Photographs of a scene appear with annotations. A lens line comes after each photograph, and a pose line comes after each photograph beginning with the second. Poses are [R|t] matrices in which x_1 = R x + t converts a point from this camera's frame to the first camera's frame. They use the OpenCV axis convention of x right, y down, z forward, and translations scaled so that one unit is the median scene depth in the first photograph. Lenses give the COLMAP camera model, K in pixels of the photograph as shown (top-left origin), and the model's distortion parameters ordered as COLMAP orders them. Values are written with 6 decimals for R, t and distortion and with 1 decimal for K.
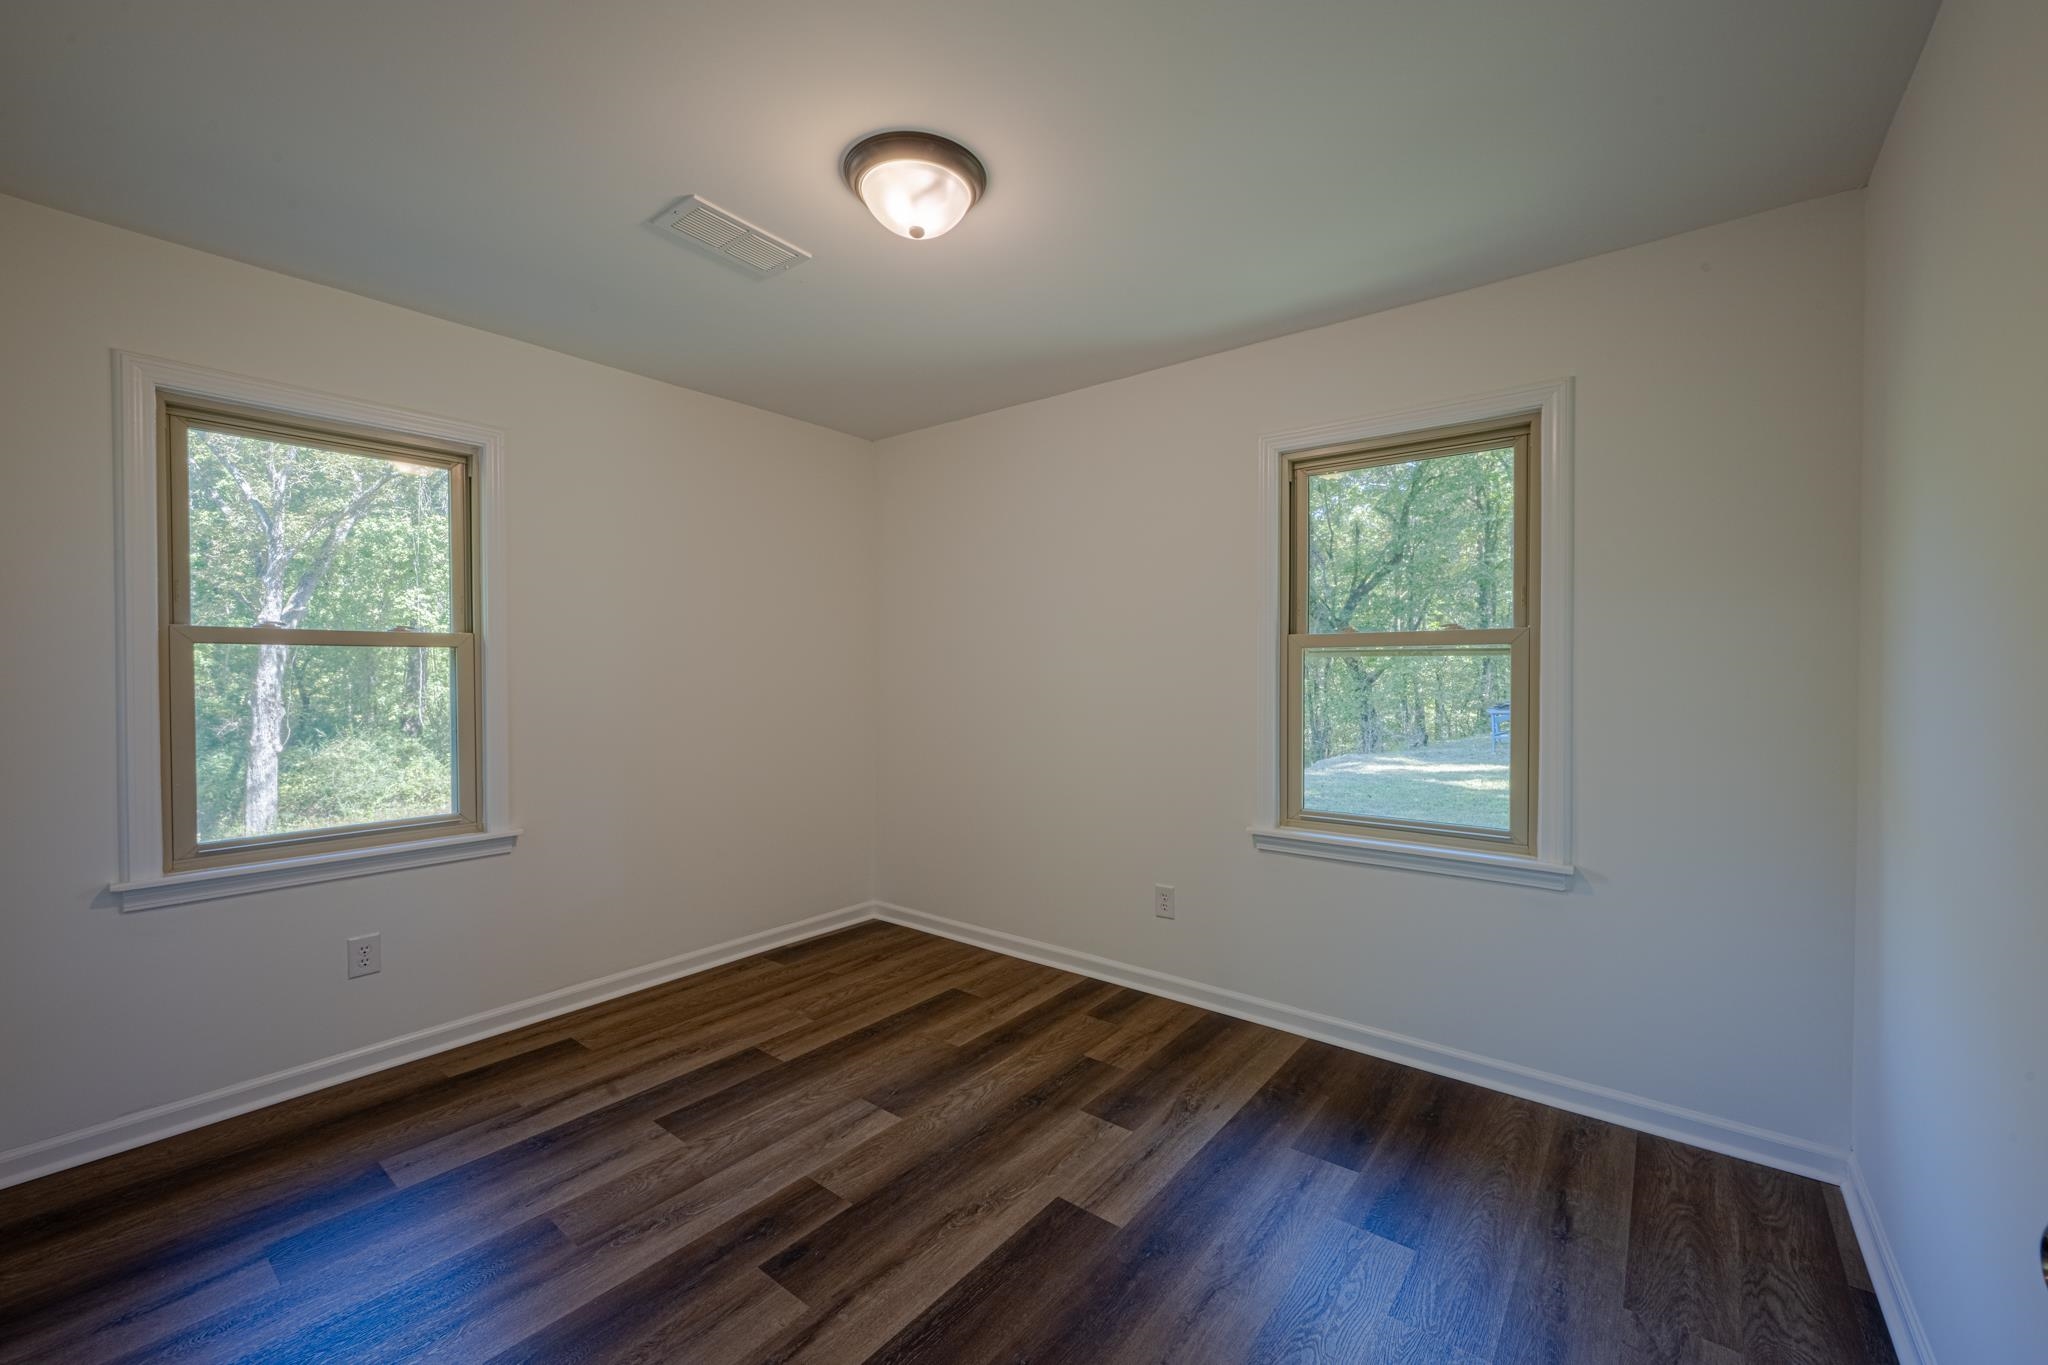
lens RADIAL K [[817.1, 0, 1016.7], [0, 817.1, 684.4], [0, 0, 1]] dist [-0.000920, 0.000242]
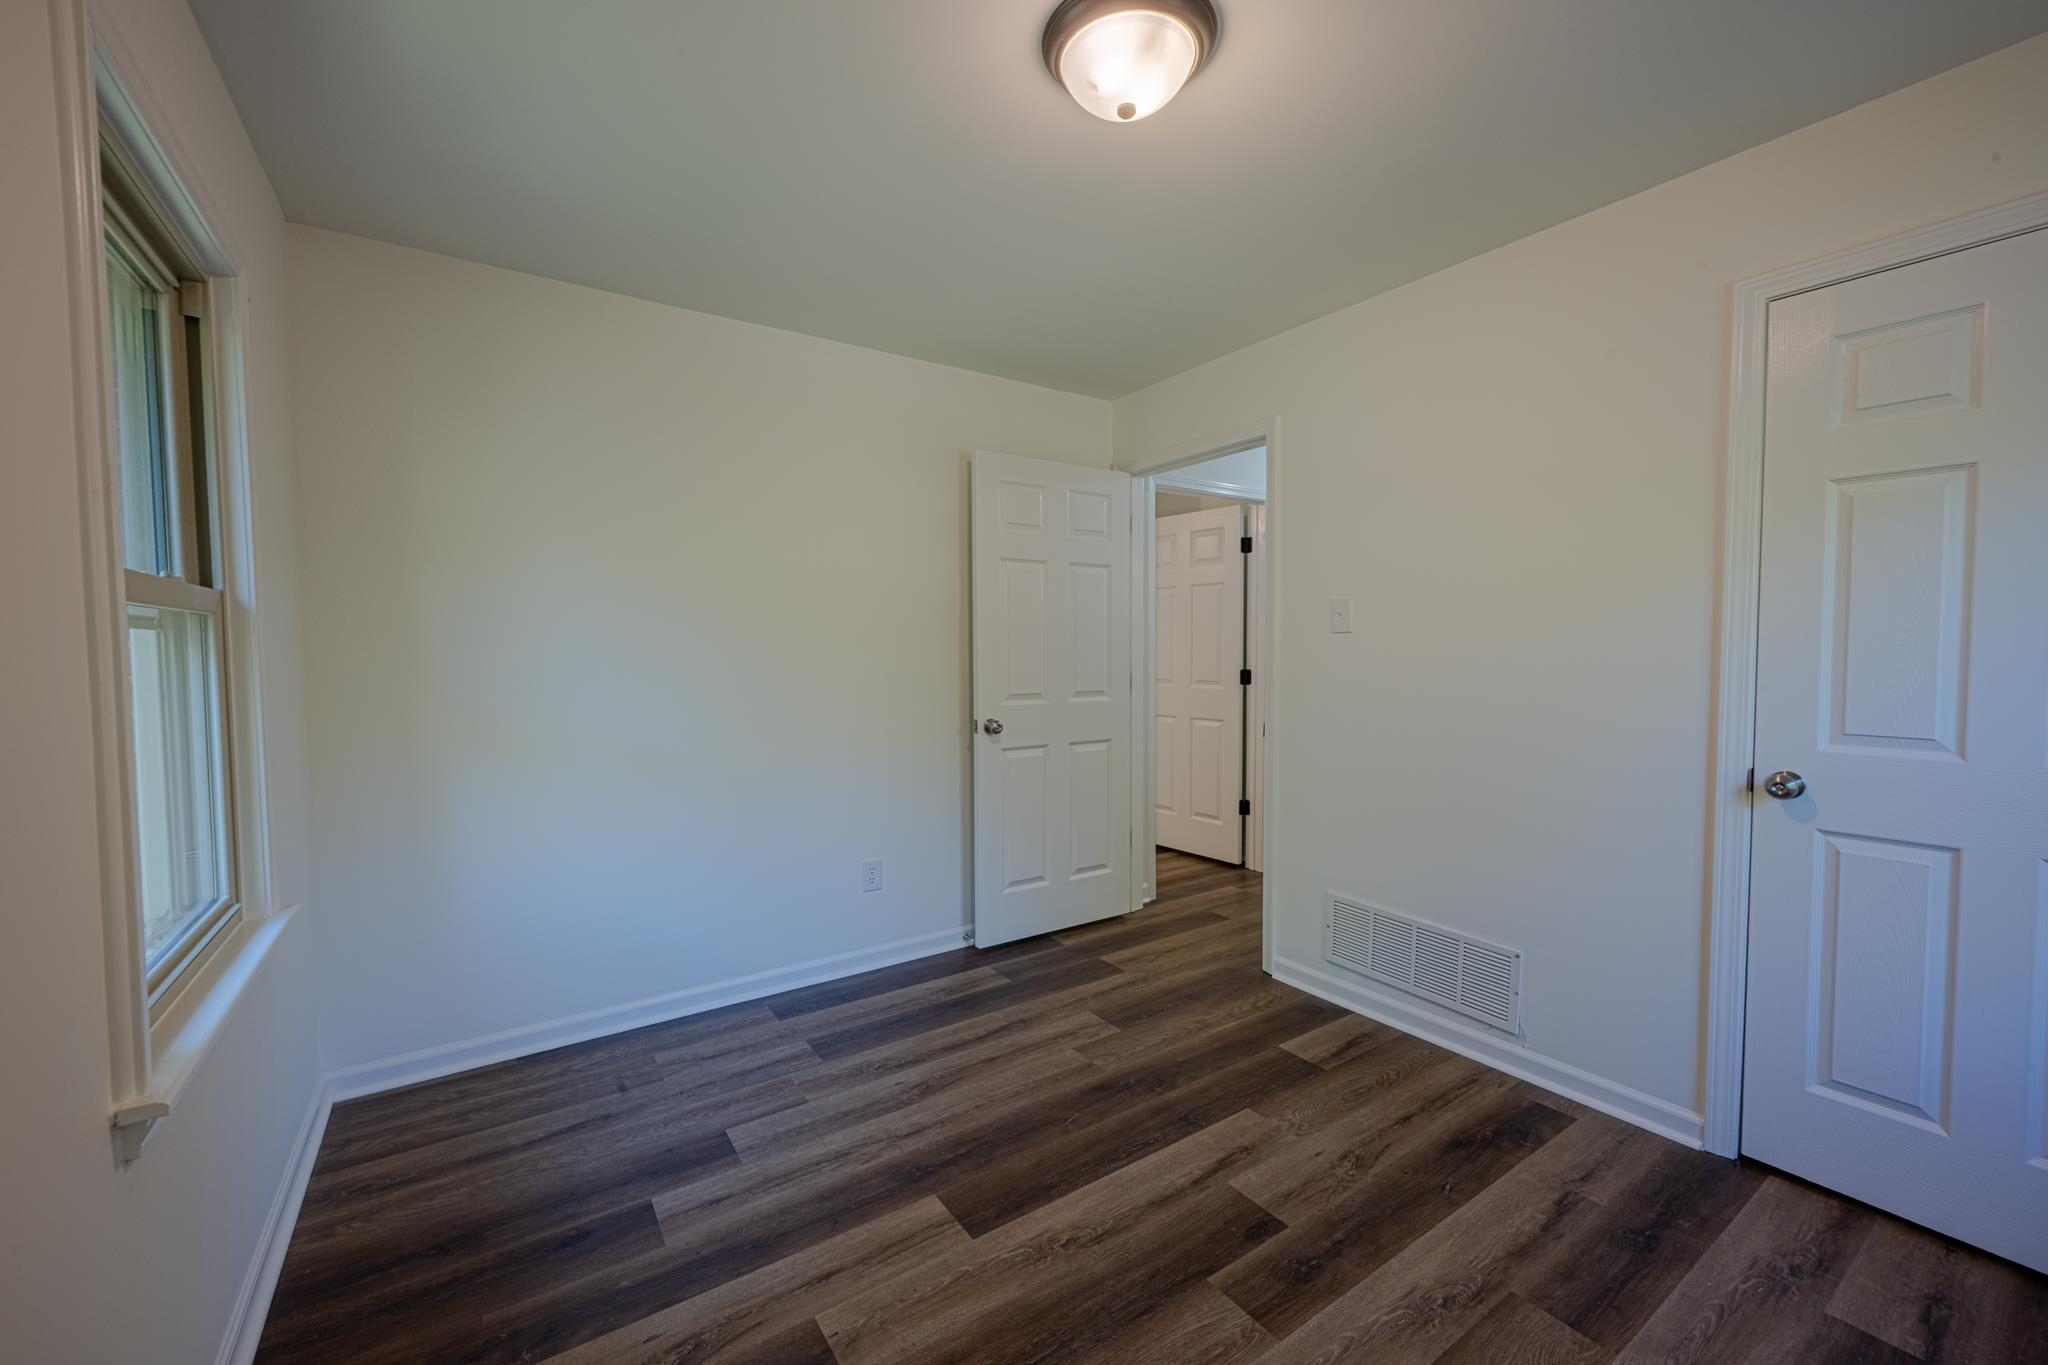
lens RADIAL K [[817.1, 0, 1016.7], [0, 817.1, 684.4], [0, 0, 1]] dist [-0.000920, 0.000242]
pose [[-0.953380, -0.007162, 0.301689, -0.269477], [0.010875, 0.998253, 0.058066, -0.032413], [-0.301578, 0.058640, -0.951637, 1.867713]]
